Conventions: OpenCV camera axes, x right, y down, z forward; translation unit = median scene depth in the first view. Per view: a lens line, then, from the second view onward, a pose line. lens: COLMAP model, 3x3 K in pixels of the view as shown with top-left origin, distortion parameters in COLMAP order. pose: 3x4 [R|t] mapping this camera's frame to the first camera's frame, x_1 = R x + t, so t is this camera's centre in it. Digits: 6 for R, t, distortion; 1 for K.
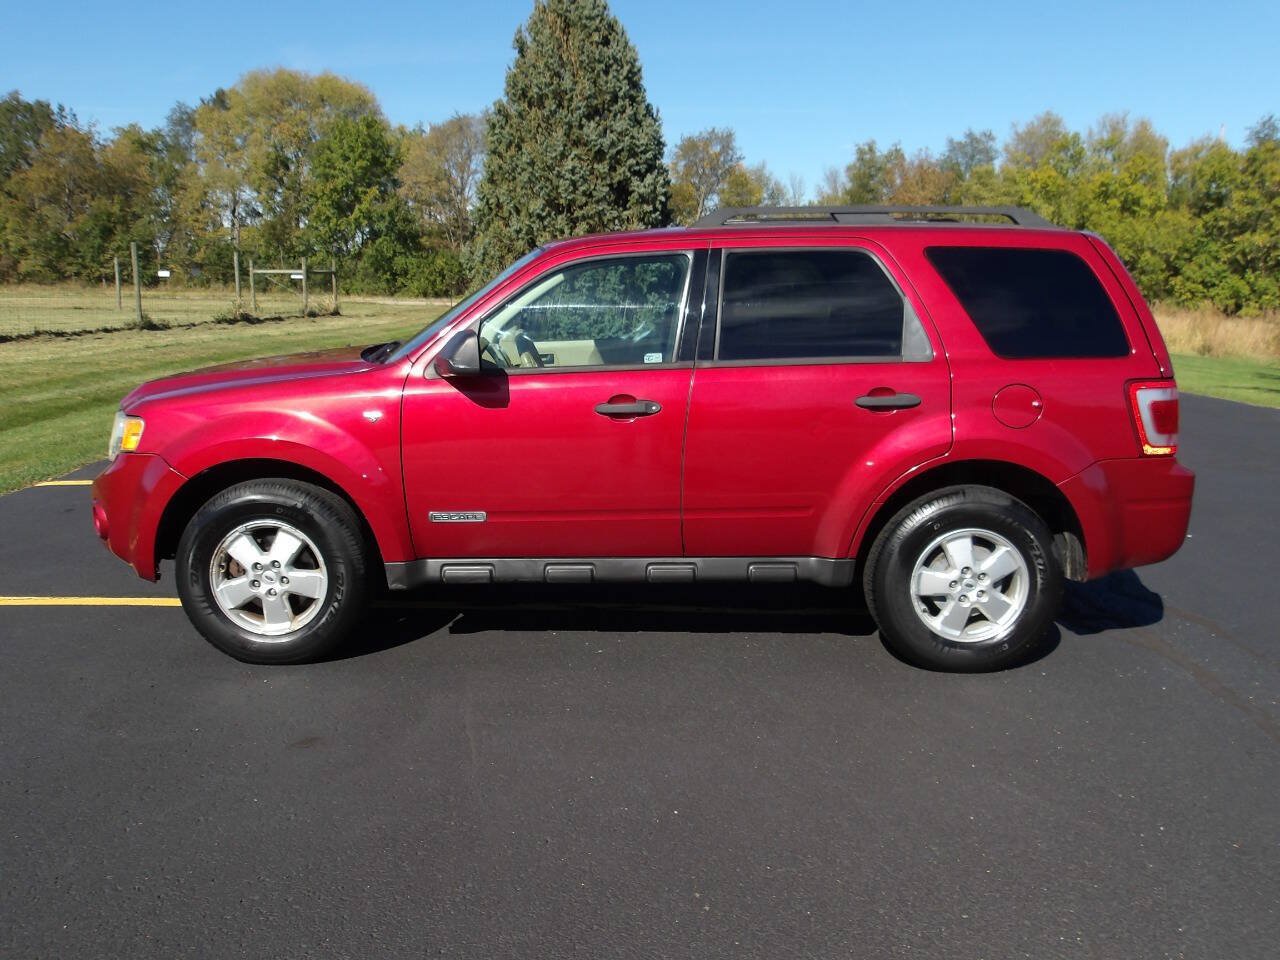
lens RADIAL K [[1052.2, 0, 637.1], [0, 1052.2, 475.7], [0, 0, 1]] dist [0.003553, -0.001162]
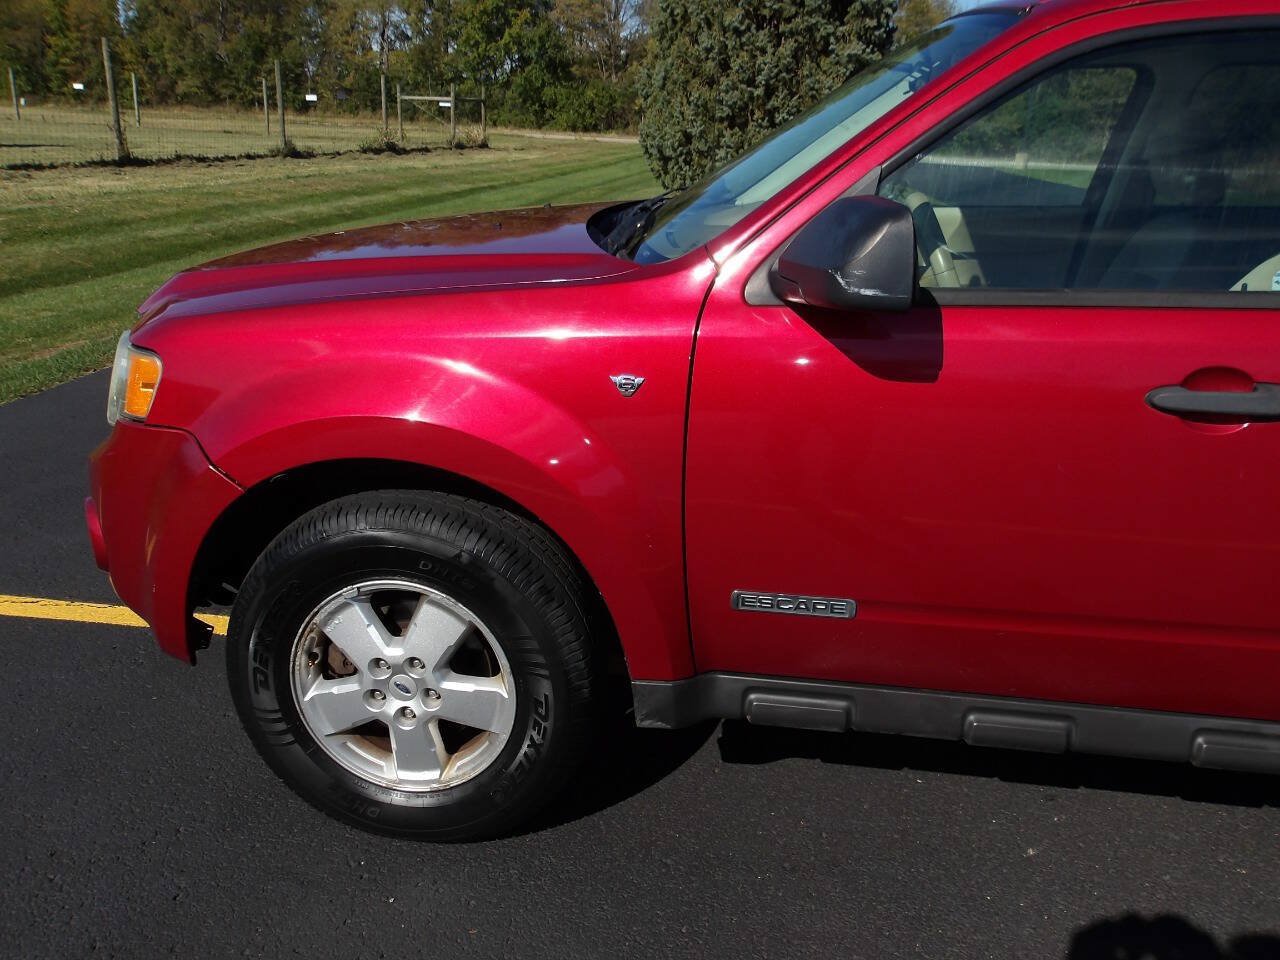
lens RADIAL K [[1063.2, 0, 640.0], [0, 1063.2, 480.0], [0, 0, 1]] dist [0.002842, 0.003263]
pose [[0.990499, 0.068623, -0.119172, -0.041325], [-0.050675, 0.987749, 0.147591, -0.018221], [0.127840, -0.140150, 0.981843, 0.119340]]
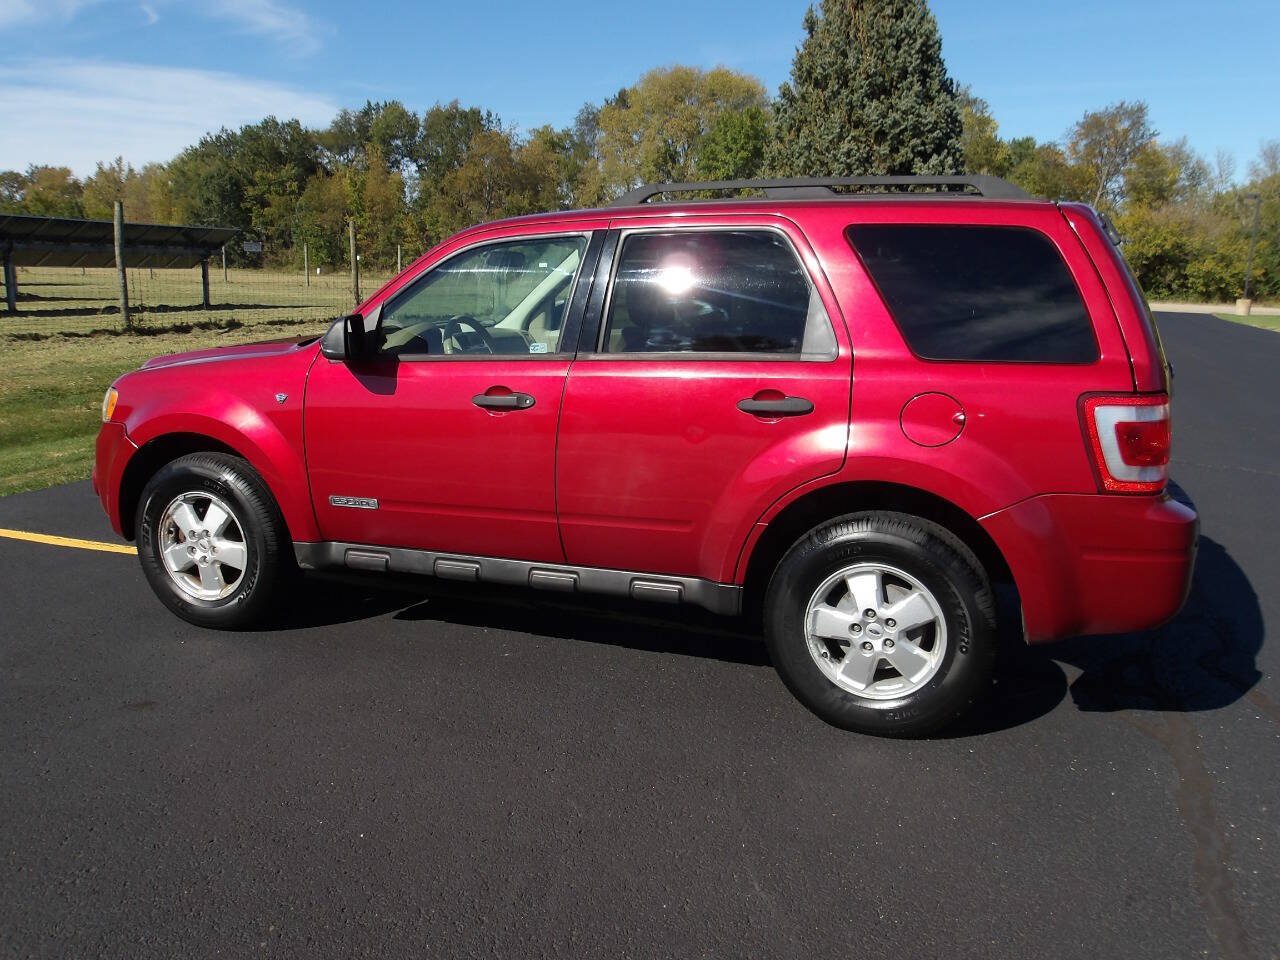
lens RADIAL K [[1048.9, 0, 640.0], [0, 1048.9, 480.0], [0, 0, 1]] dist [0.002649, 0.000218]
pose [[0.939634, 0.070979, -0.334740, 0.092529], [-0.066028, 0.997475, 0.026163, -0.005719], [0.335751, -0.002482, 0.941947, 0.034779]]
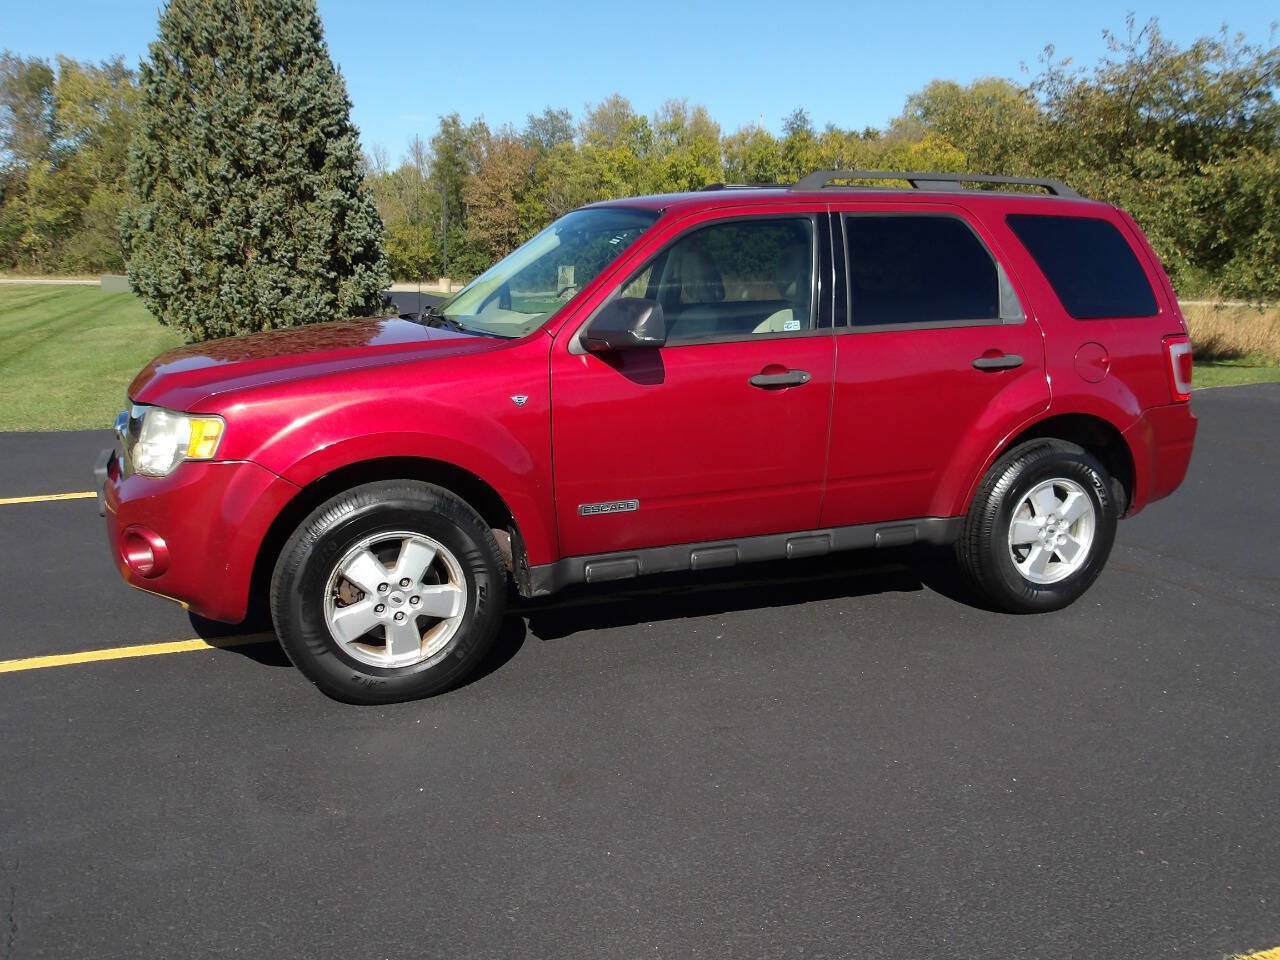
lens RADIAL K [[1058.4, 0, 640.0], [0, 1058.4, 480.0], [0, 0, 1]] dist [0.002098, 0.005744]
pose [[0.927023, -0.075735, 0.367277, -0.106369], [0.066020, 0.997057, 0.038963, -0.003967], [-0.369147, -0.011872, 0.929295, 0.033011]]
